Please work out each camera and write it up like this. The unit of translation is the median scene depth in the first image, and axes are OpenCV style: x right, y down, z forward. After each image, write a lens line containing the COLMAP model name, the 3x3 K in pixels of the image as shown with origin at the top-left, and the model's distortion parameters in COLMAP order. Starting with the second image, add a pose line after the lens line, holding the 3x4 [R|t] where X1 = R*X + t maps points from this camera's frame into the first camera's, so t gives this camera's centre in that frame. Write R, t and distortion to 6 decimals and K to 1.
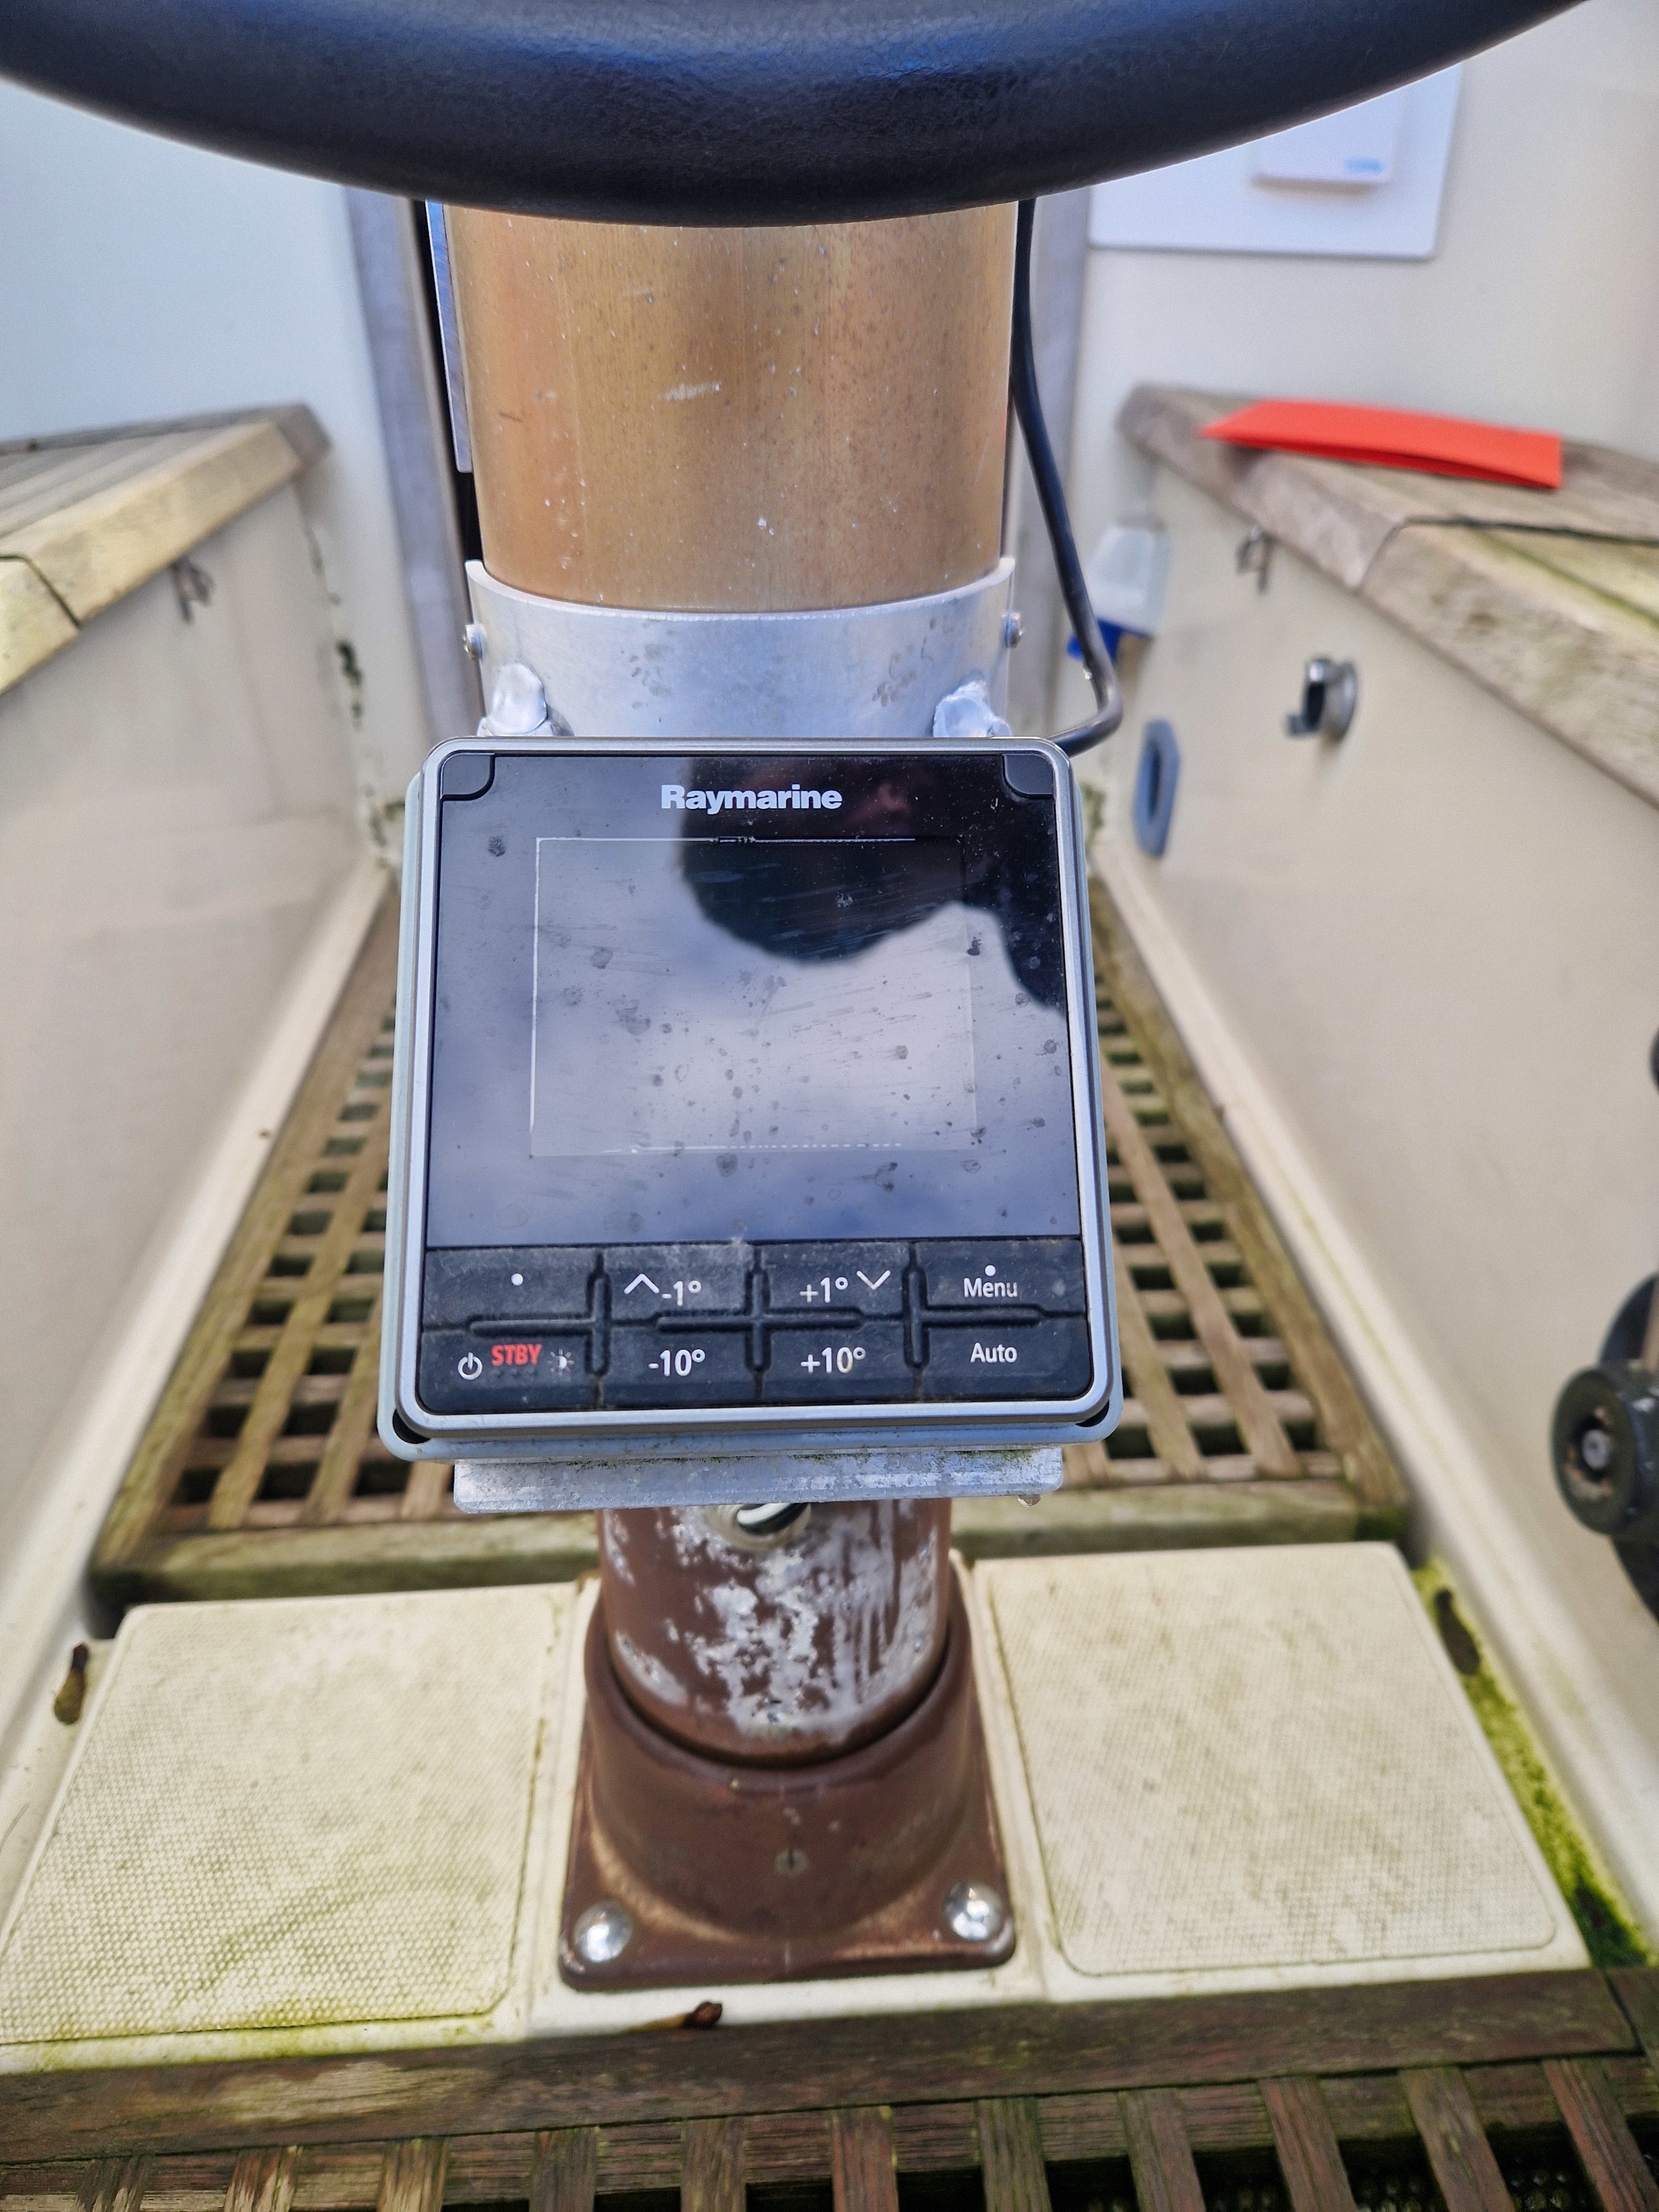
lens RADIAL K [[1460.8, 0, 826.8], [0, 1460.8, 1107.9], [0, 0, 1]] dist [0.058157, -0.042518]
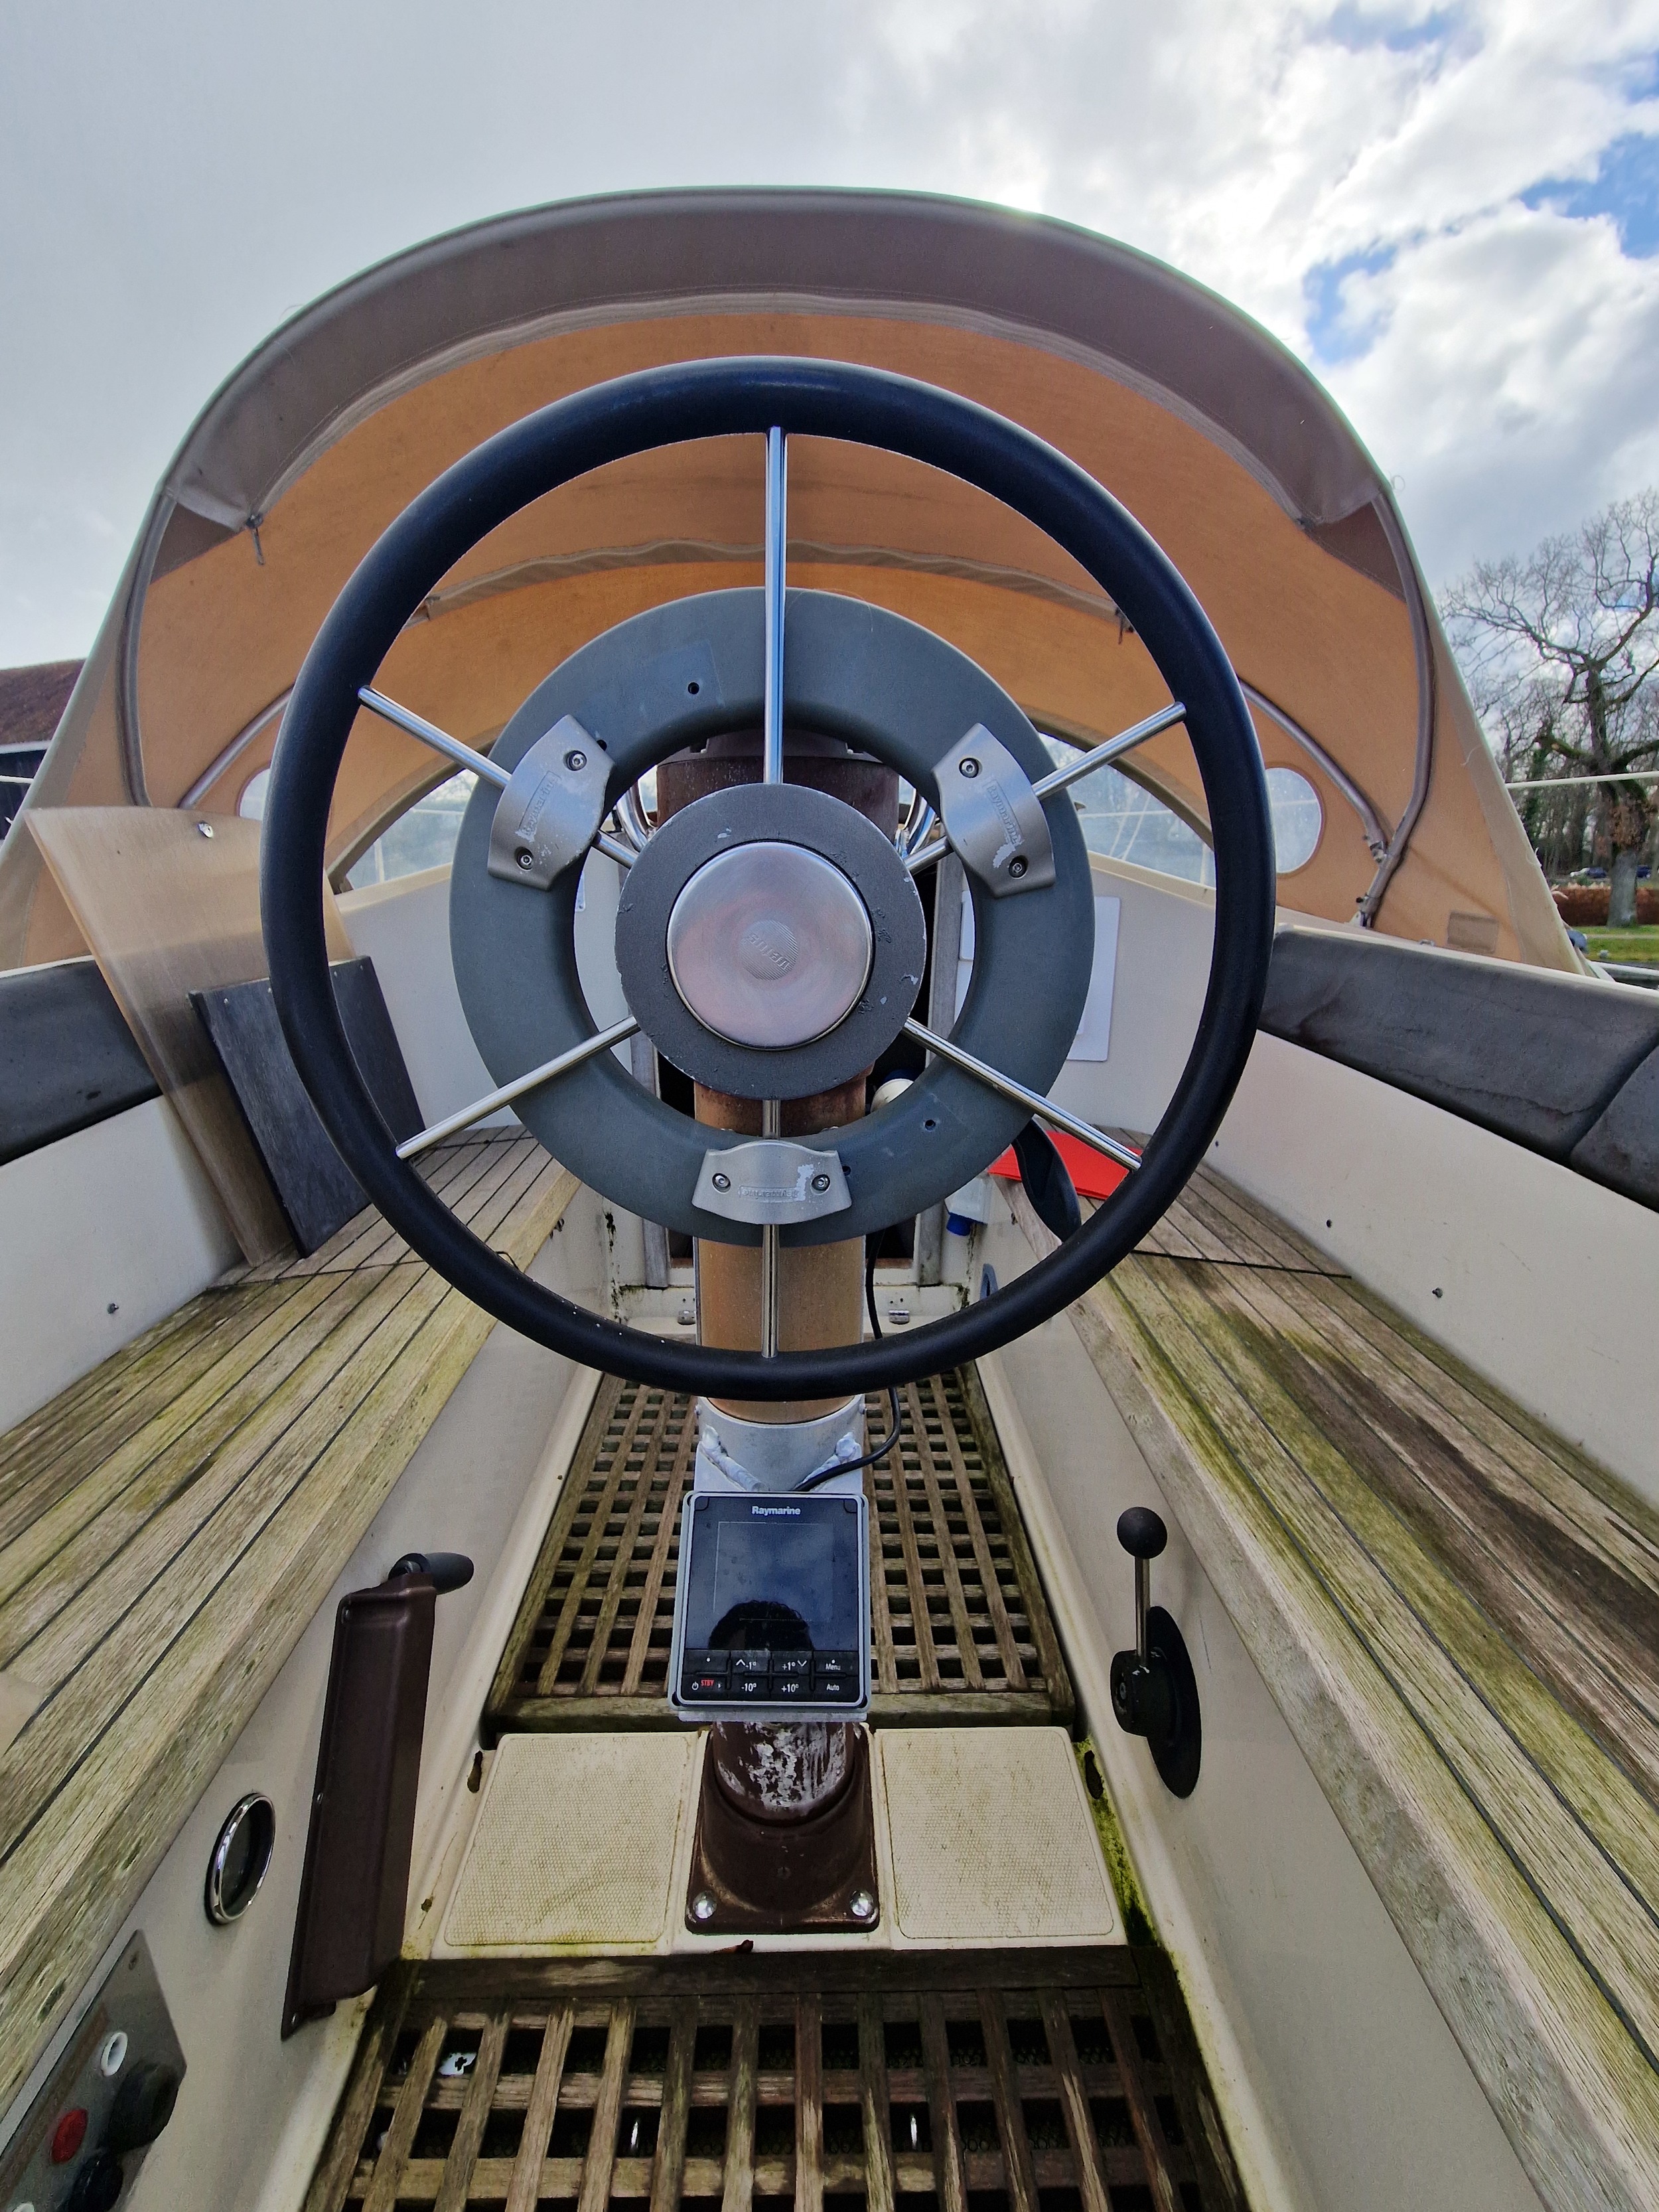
lens RADIAL K [[906.4, 0, 817.3], [0, 906.4, 1119.2], [0, 0, 1]] dist [0.014944, -0.001098]
pose [[0.999029, 0.020523, -0.038981, 0.057575], [-0.029908, 0.965657, -0.258093, -0.271569], [0.032345, 0.259008, 0.965333, -0.700127]]
